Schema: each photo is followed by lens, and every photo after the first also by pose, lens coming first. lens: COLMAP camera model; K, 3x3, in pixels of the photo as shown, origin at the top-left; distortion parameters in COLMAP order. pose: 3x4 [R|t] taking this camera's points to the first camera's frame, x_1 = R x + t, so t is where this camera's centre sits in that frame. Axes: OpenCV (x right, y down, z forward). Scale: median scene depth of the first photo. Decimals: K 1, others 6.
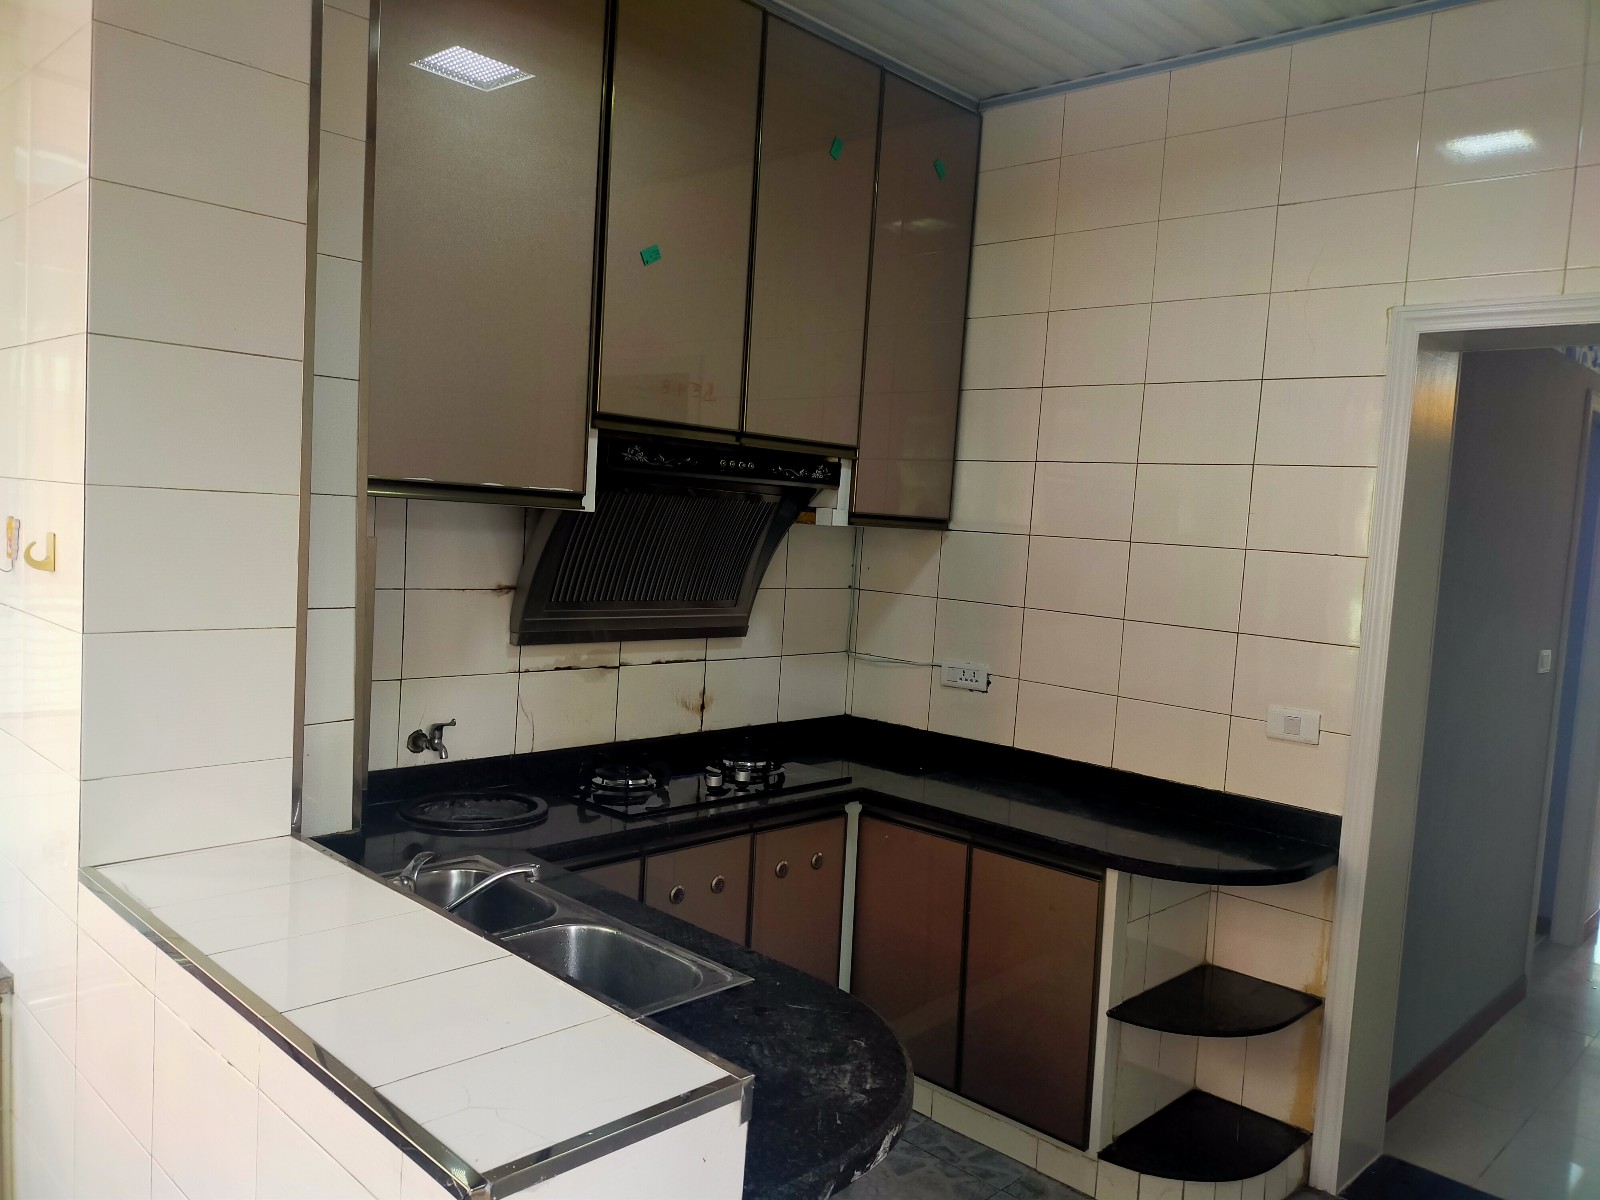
lens RADIAL K [[1210.7, 0, 804.1], [0, 1210.7, 605.3], [0, 0, 1]] dist [0.025697, -0.007267]
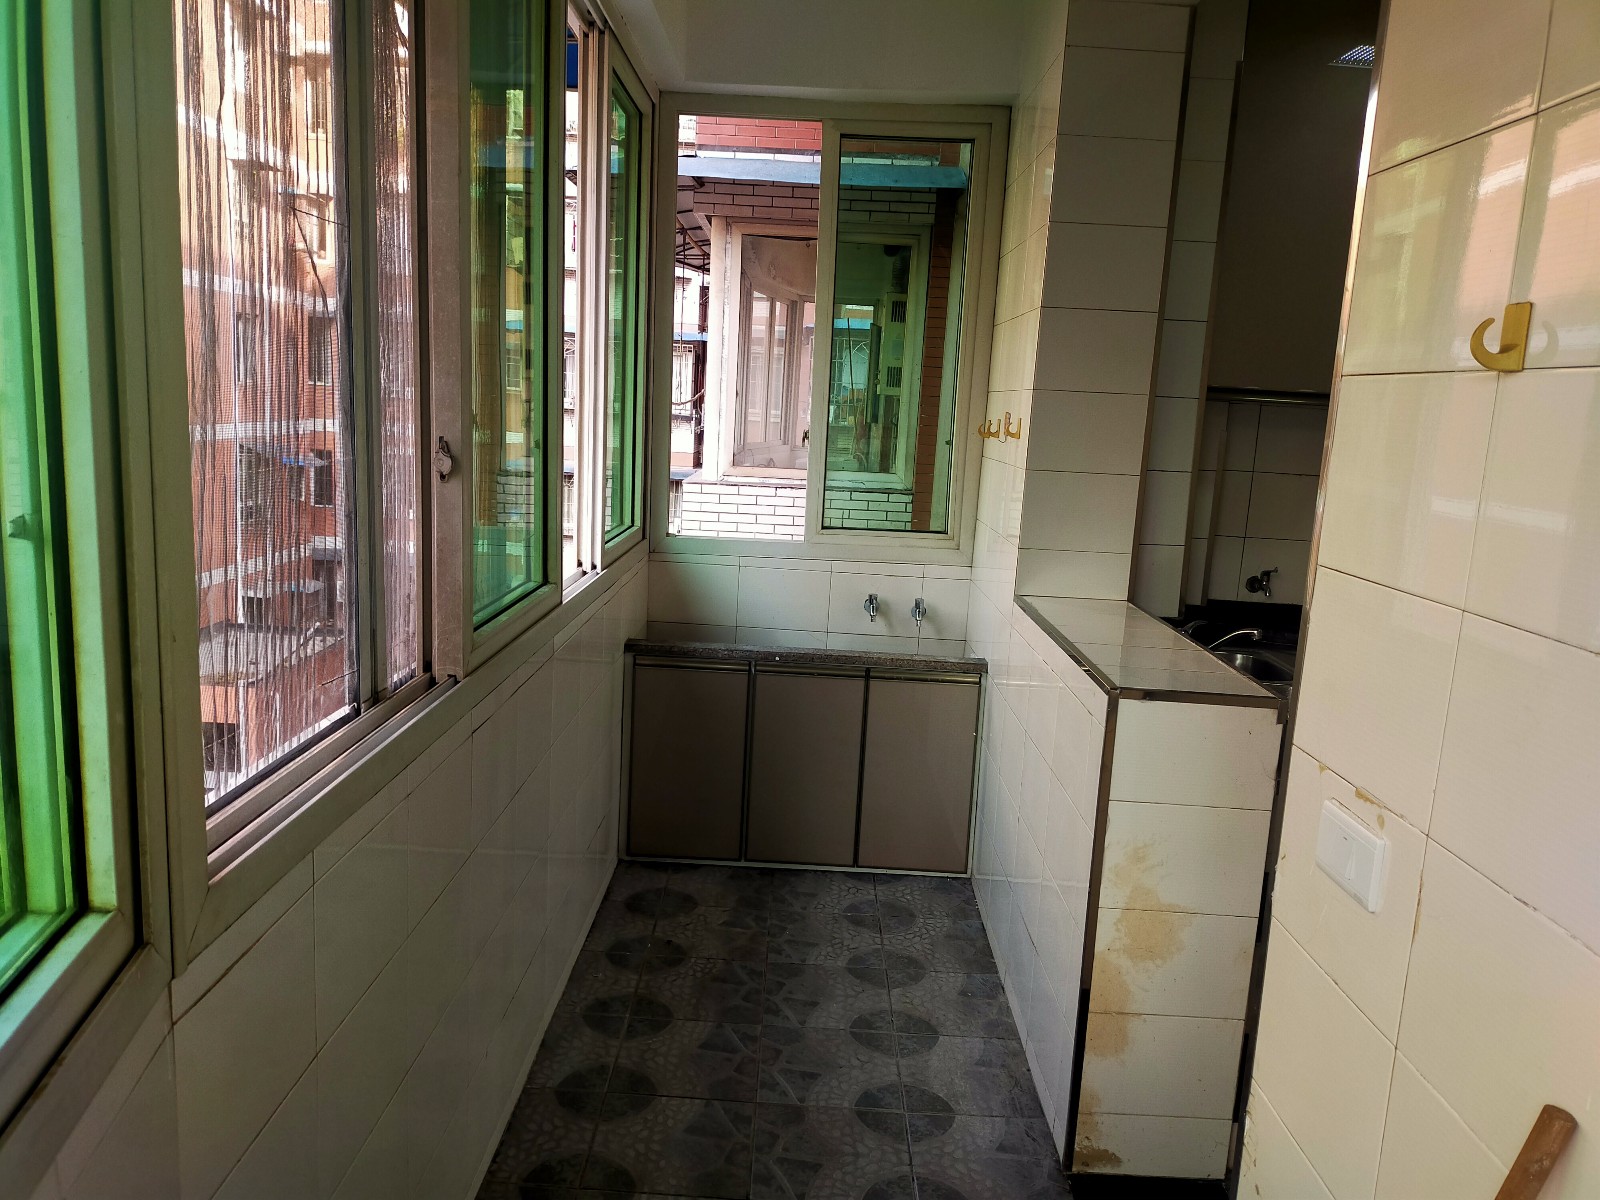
lens RADIAL K [[1210.7, 0, 797.2], [0, 1210.7, 602.8], [0, 0, 1]] dist [0.025697, -0.007267]
pose [[0.696227, 0.100808, -0.710708, 0.402478], [-0.066645, 0.994891, 0.075830, 0.085766], [0.714721, -0.005429, 0.699388, -0.438437]]
